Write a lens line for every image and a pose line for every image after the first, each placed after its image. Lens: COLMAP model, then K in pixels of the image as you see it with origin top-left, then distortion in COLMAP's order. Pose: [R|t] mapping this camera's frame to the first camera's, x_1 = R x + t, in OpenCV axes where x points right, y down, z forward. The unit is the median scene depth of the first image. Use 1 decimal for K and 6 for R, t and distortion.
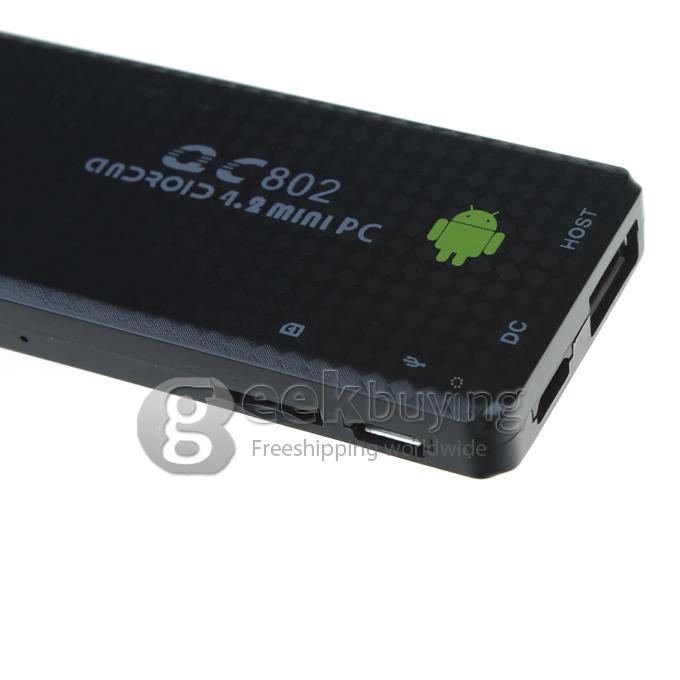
lens RADIAL K [[2484.5, 0, 351.1], [0, 2484.5, 338.5], [0, 0, 1]] dist [0.248877, 4.804417]
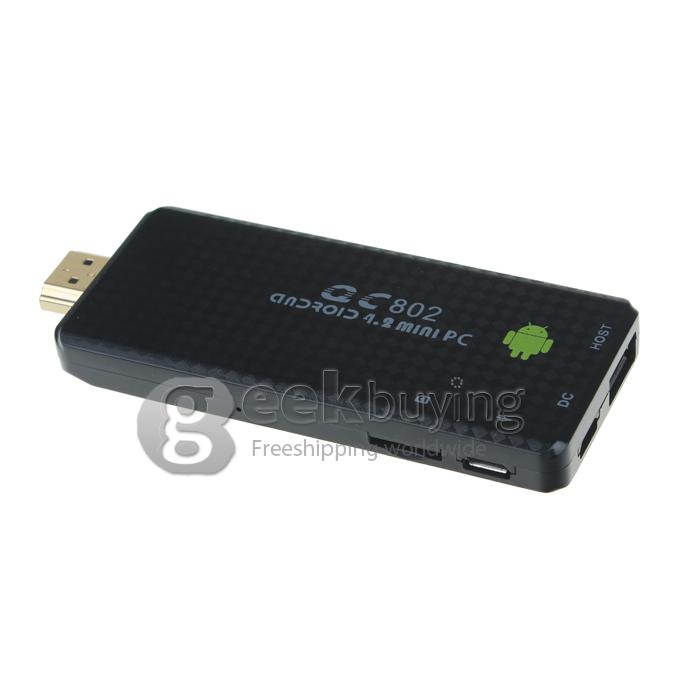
lens RADIAL K [[2484.5, 0, 351.1], [0, 2484.5, 338.5], [0, 0, 1]] dist [0.248877, 4.804417]
pose [[0.997766, 0.001582, 0.066793, -0.164625], [0.003418, 0.997202, -0.074671, 0.071229], [-0.066724, 0.074732, 0.994969, -0.530742]]
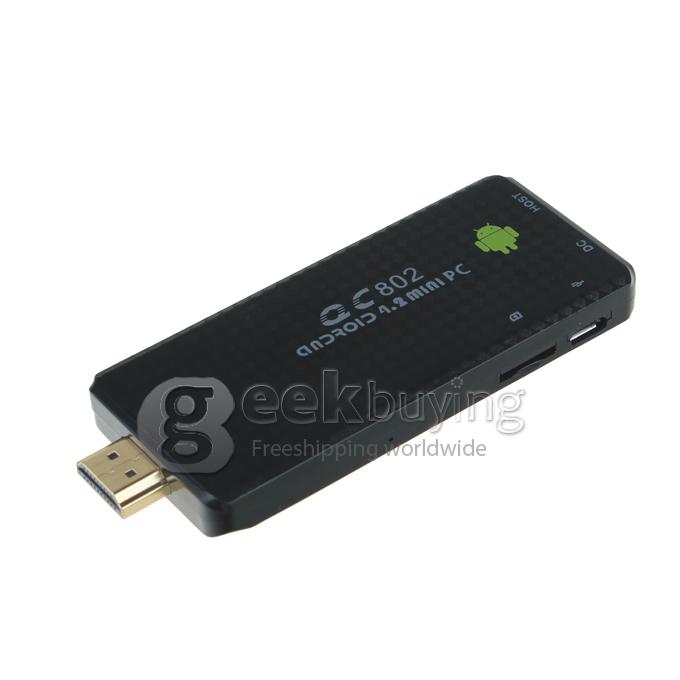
lens RADIAL K [[2484.5, 0, 351.1], [0, 2484.5, 338.5], [0, 0, 1]] dist [0.248877, 4.804417]
pose [[0.446708, -0.502359, 0.740329, -1.269153], [0.611083, 0.775710, 0.157646, -0.311466], [-0.653476, 0.381981, 0.653498, -0.026263]]
